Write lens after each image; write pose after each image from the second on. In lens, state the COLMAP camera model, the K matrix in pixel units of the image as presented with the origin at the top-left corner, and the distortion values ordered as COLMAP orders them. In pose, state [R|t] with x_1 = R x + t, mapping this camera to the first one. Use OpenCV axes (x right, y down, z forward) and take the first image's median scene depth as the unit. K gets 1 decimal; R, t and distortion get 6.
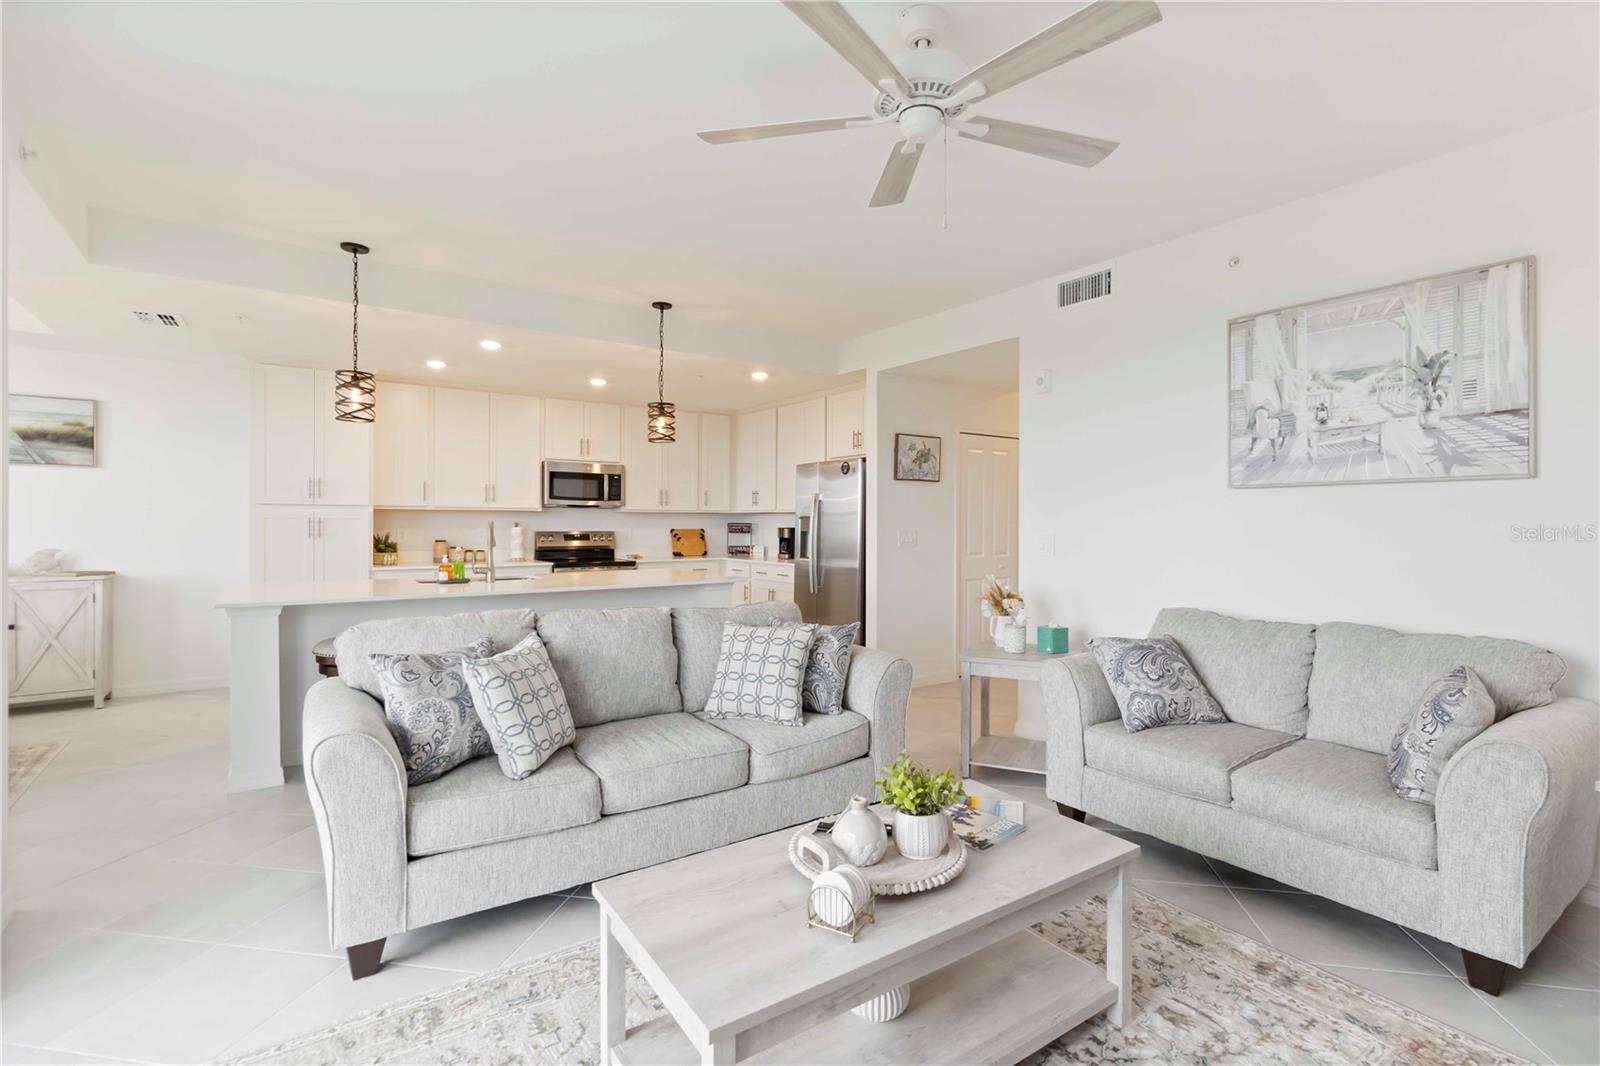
lens RADIAL K [[746.7, 0, 825.5], [0, 746.7, 525.5], [0, 0, 1]] dist [-0.002878, 0.002039]
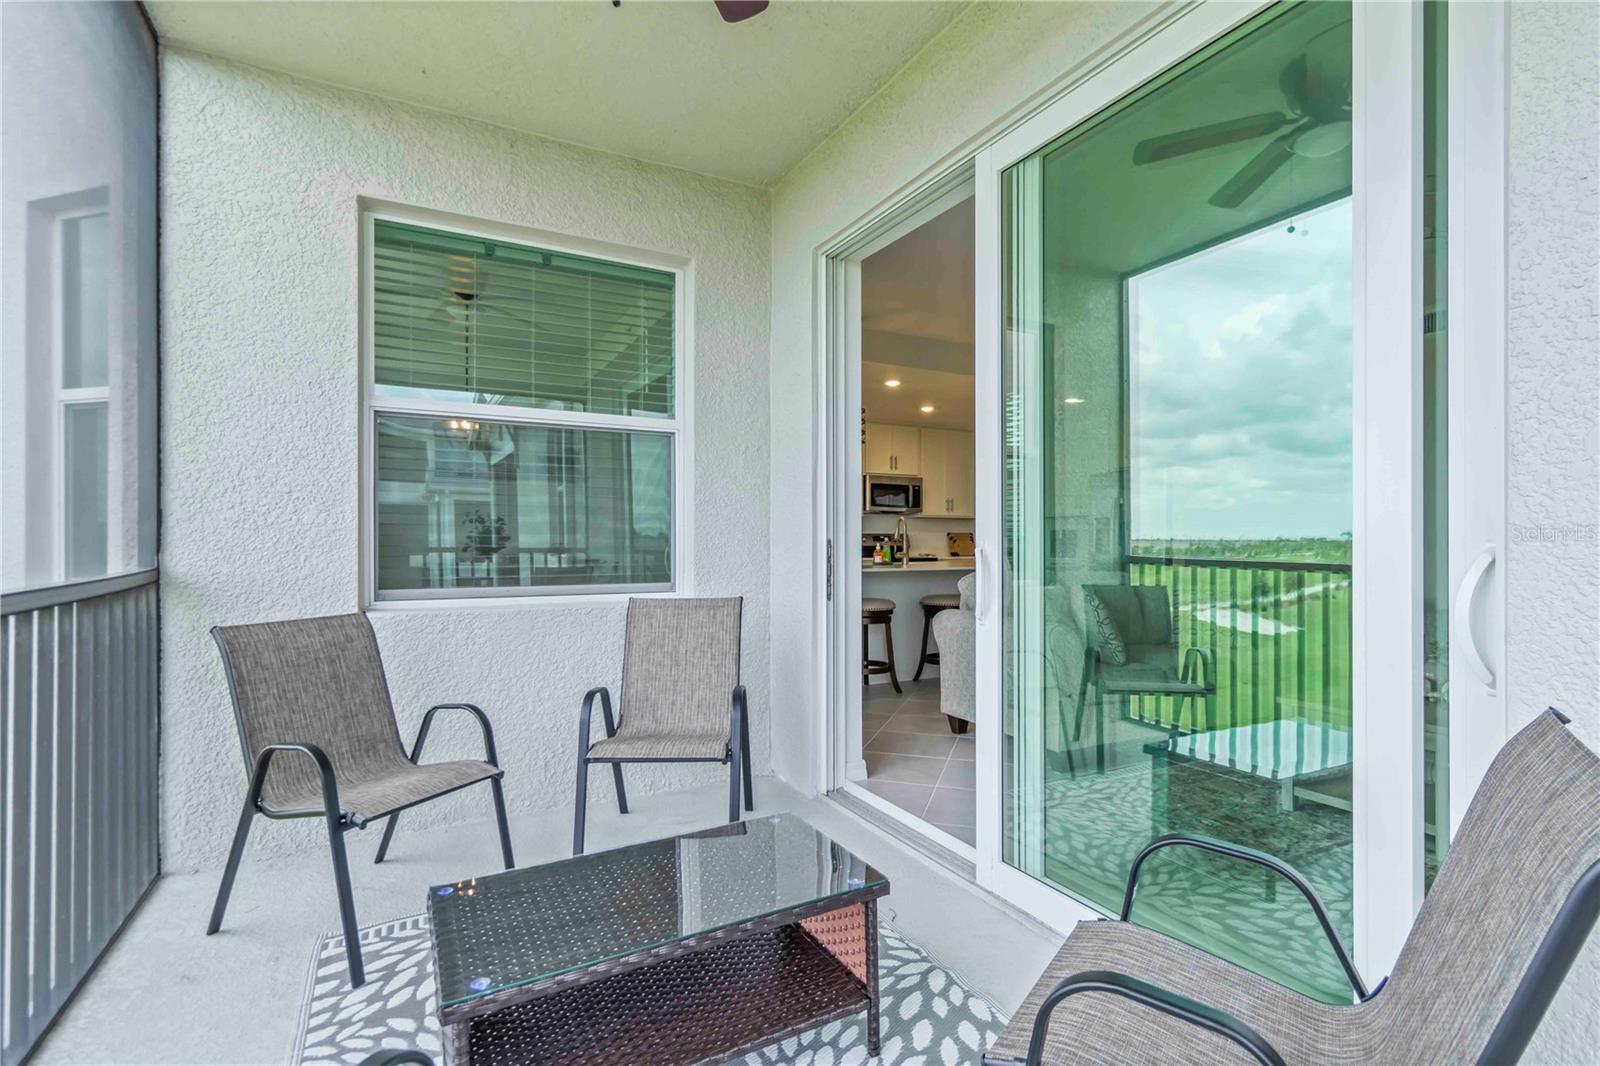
lens RADIAL K [[766.0, 0, 827.0], [0, 766.0, 541.5], [0, 0, 1]] dist [0.000283, -0.000277]
pose [[0.992879, -0.004152, -0.119054, -0.399530], [0.003537, 0.999979, -0.005378, 0.038669], [0.119074, 0.004919, 0.992873, -0.326606]]
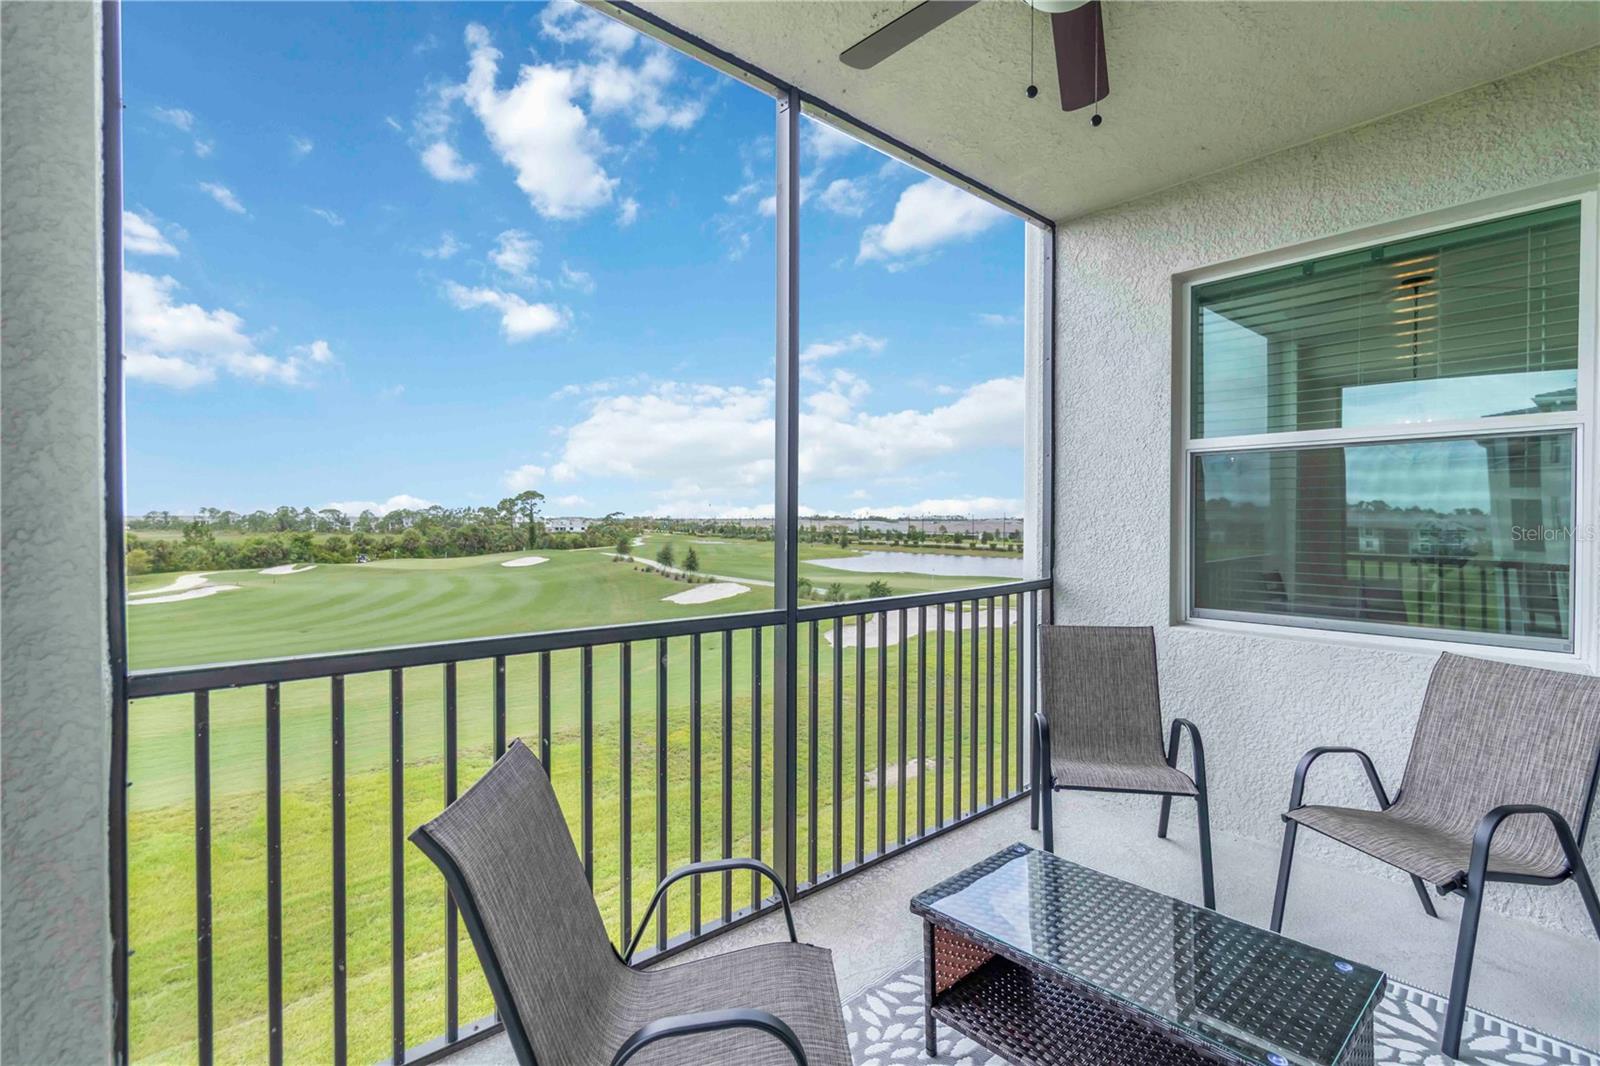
lens RADIAL K [[746.7, 0, 812.5], [0, 746.7, 527.7], [0, 0, 1]] dist [-0.002878, 0.002039]
pose [[0.089961, 0.007287, -0.995919, -0.187218], [-0.005195, 0.999963, 0.006847, -0.001591], [0.995932, 0.004558, 0.089996, -0.182244]]
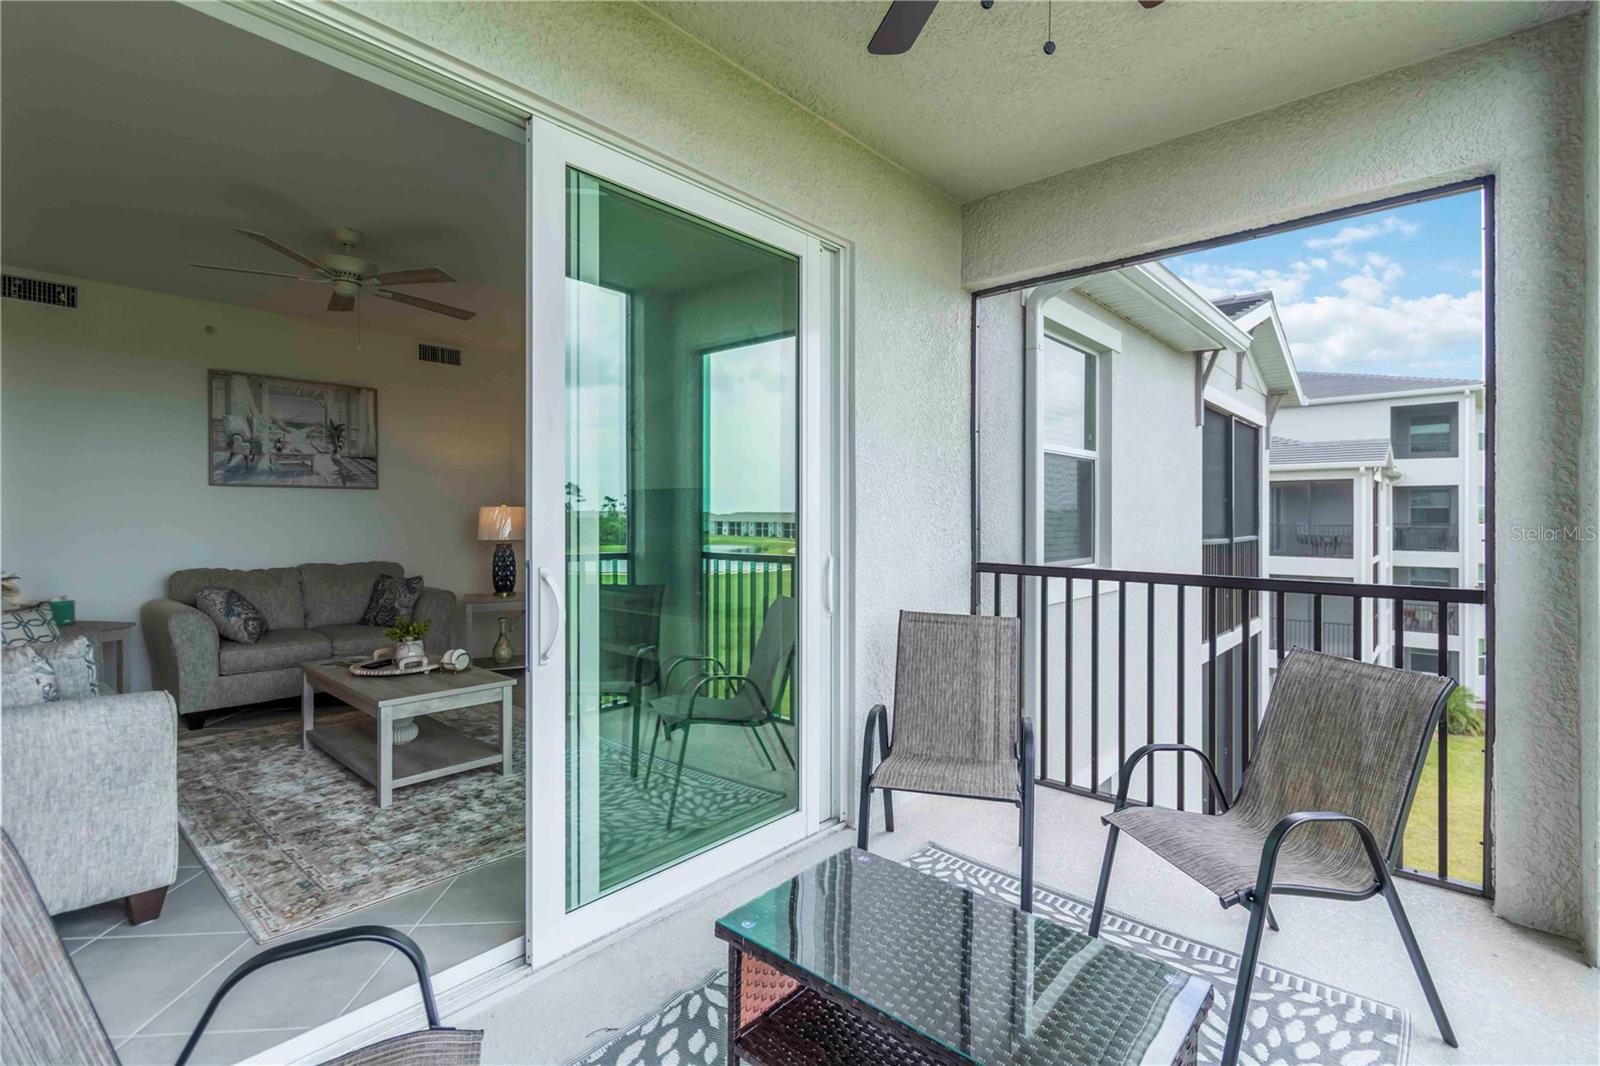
lens RADIAL K [[746.7, 0, 812.8], [0, 746.7, 519.8], [0, 0, 1]] dist [-0.002878, 0.002039]
pose [[-0.226326, -0.006911, 0.974027, -0.802012], [0.002682, 0.999967, 0.007718, 0.007193], [-0.974048, 0.004359, -0.226300, 0.126756]]
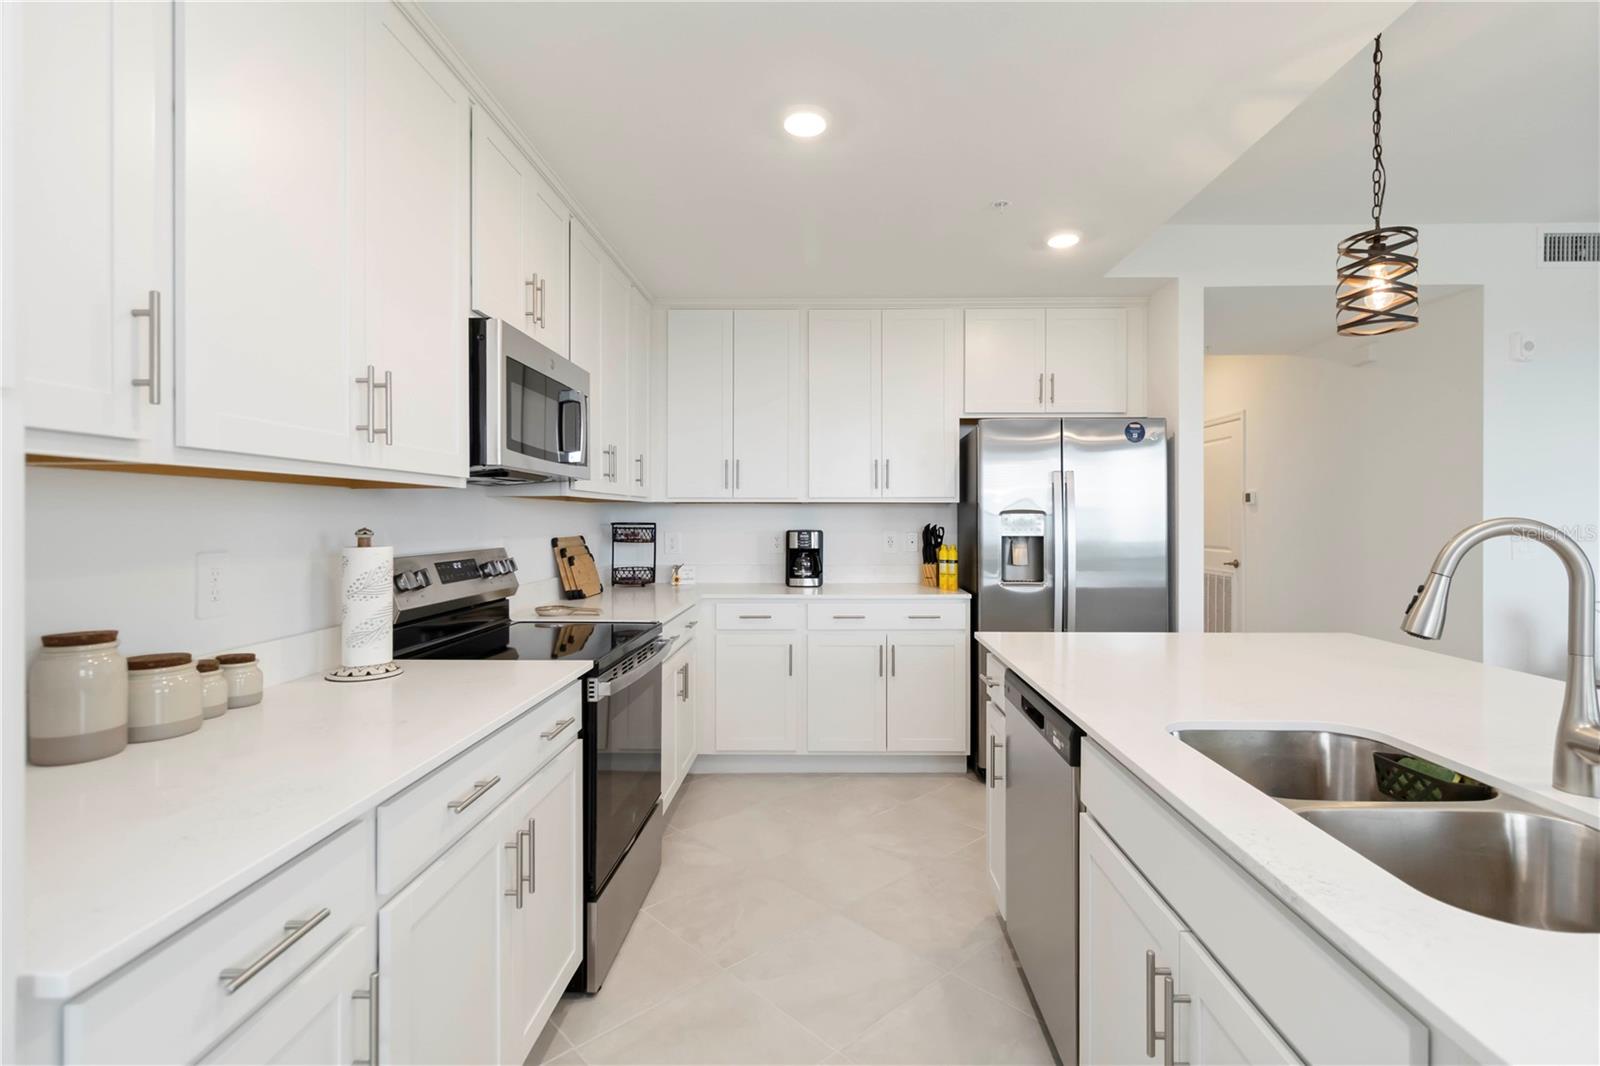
lens RADIAL K [[746.7, 0, 820.9], [0, 746.7, 519.0], [0, 0, 1]] dist [-0.002878, 0.002039]
pose [[0.604438, -0.006243, 0.796627, -0.725018], [0.007532, 0.999969, 0.002122, -0.009644], [-0.796616, 0.004718, 0.604467, 0.981573]]
